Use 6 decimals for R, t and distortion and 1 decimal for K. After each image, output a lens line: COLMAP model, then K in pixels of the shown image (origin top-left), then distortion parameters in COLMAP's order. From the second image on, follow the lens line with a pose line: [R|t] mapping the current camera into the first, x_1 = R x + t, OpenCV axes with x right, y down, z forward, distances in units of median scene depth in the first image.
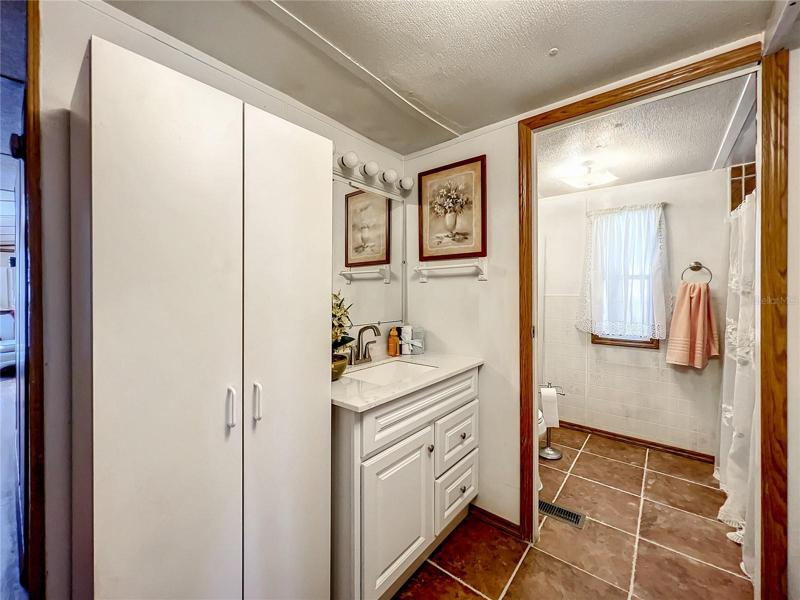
lens RADIAL K [[325.0, 0, 397.2], [0, 325.0, 296.9], [0, 0, 1]] dist [-0.002807, 0.000144]
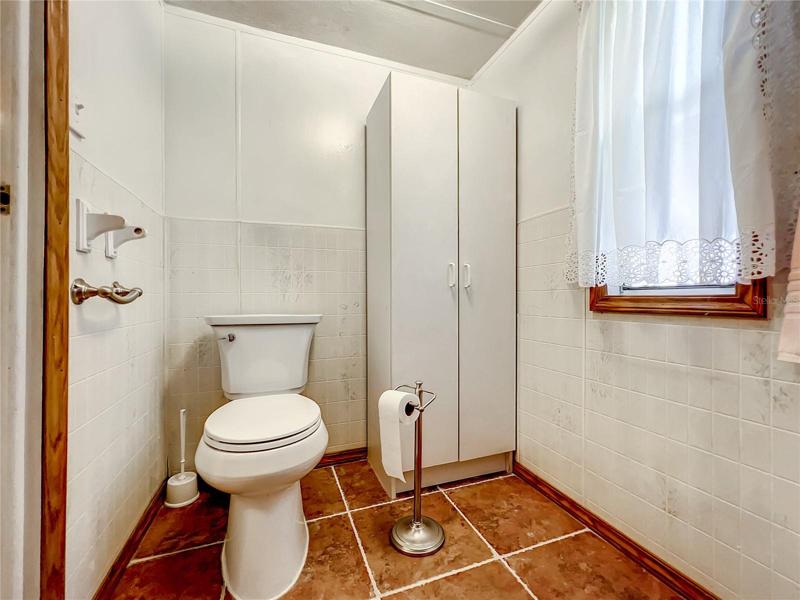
lens RADIAL K [[325.0, 0, 398.2], [0, 325.0, 300.1], [0, 0, 1]] dist [-0.002807, 0.000144]
pose [[0.868016, -0.000896, -0.496535, 0.621614], [-0.002376, 0.999979, -0.005959, 0.138738], [0.496530, 0.006353, 0.867996, 0.539489]]
